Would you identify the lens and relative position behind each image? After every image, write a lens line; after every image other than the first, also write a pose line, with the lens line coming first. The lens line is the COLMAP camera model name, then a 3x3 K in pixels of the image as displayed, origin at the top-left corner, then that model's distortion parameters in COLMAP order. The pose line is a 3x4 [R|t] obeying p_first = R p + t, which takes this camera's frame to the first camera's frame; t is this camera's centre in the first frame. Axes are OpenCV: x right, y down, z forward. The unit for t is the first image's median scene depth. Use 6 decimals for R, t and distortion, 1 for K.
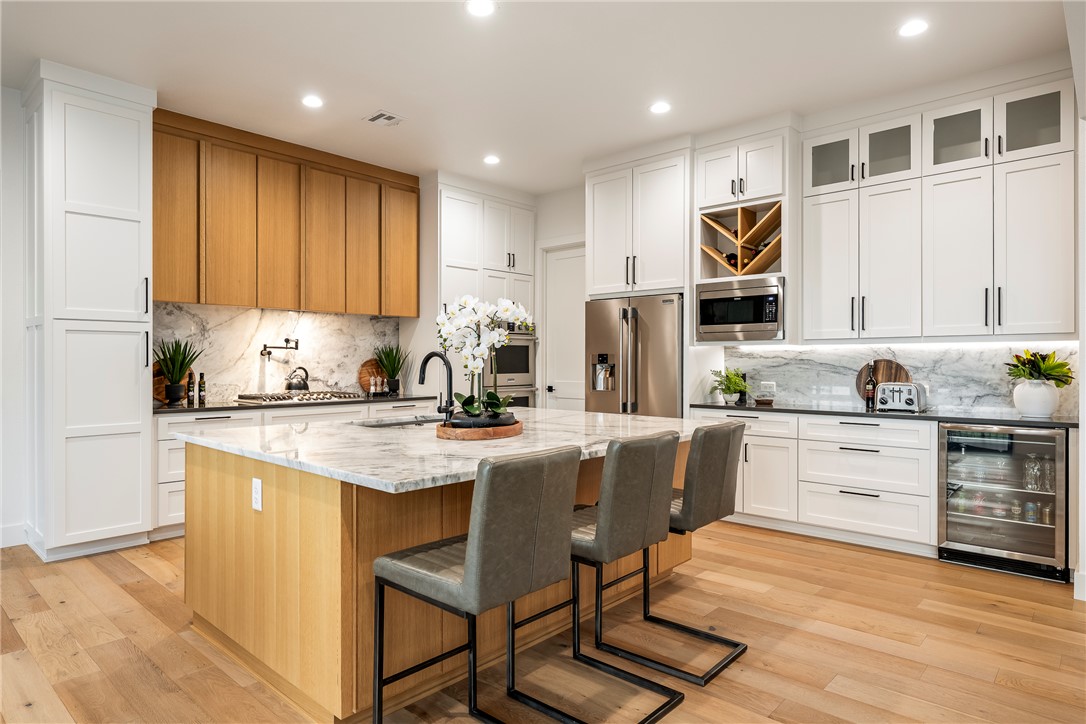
lens RADIAL K [[630.1, 0, 543.0], [0, 630.1, 362.0], [0, 0, 1]] dist [0.000339, 0.000364]
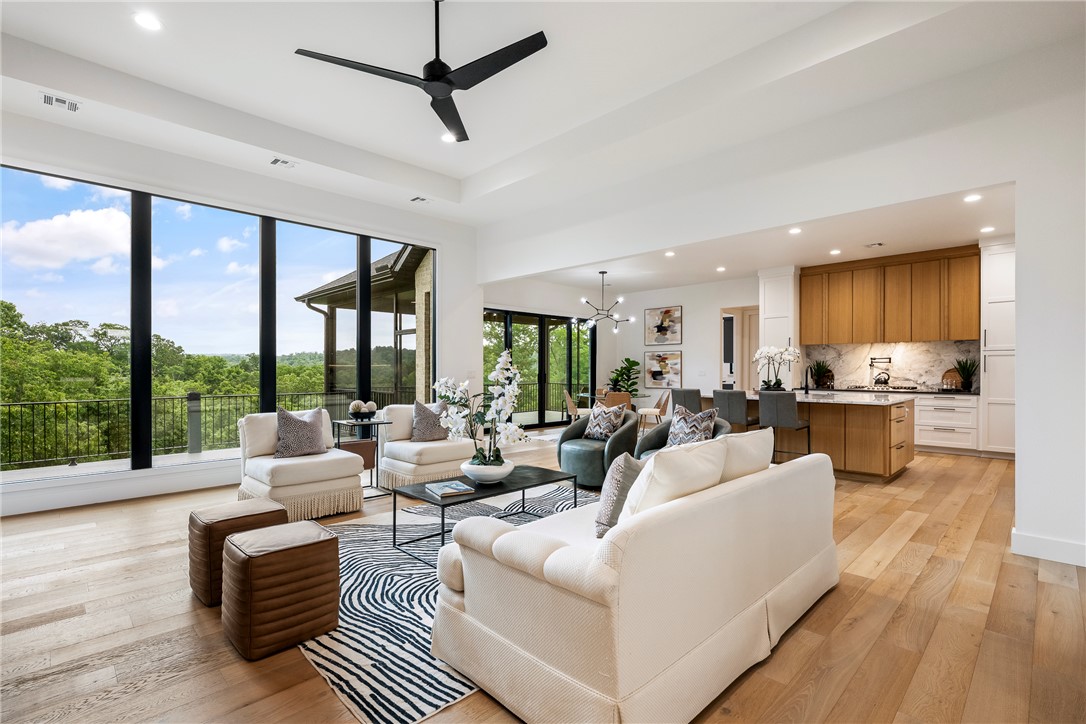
lens RADIAL K [[491.1, 0, 559.9], [0, 491.1, 369.2], [0, 0, 1]] dist [0.000433, -0.000028]
pose [[-0.003116, -0.001927, -0.999993, 1.012706], [-0.004404, 0.999988, -0.001914, 0.005437], [0.999985, 0.004398, -0.003124, 0.029534]]
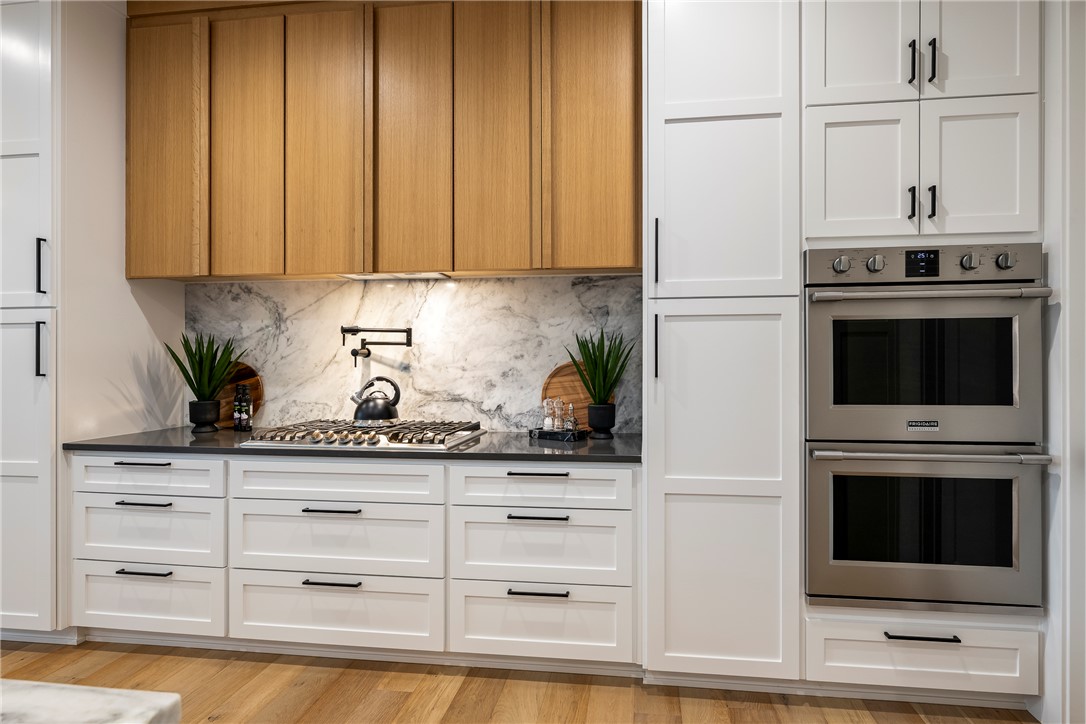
lens RADIAL K [[550.7, 0, 543.0], [0, 550.7, 362.0], [0, 0, 1]] dist [0.001623, 0.000253]
pose [[0.559247, -0.000904, -0.829001, 0.088867], [0.000746, 1.000000, -0.000587, -0.004760], [0.829001, -0.000290, 0.559247, 0.783295]]
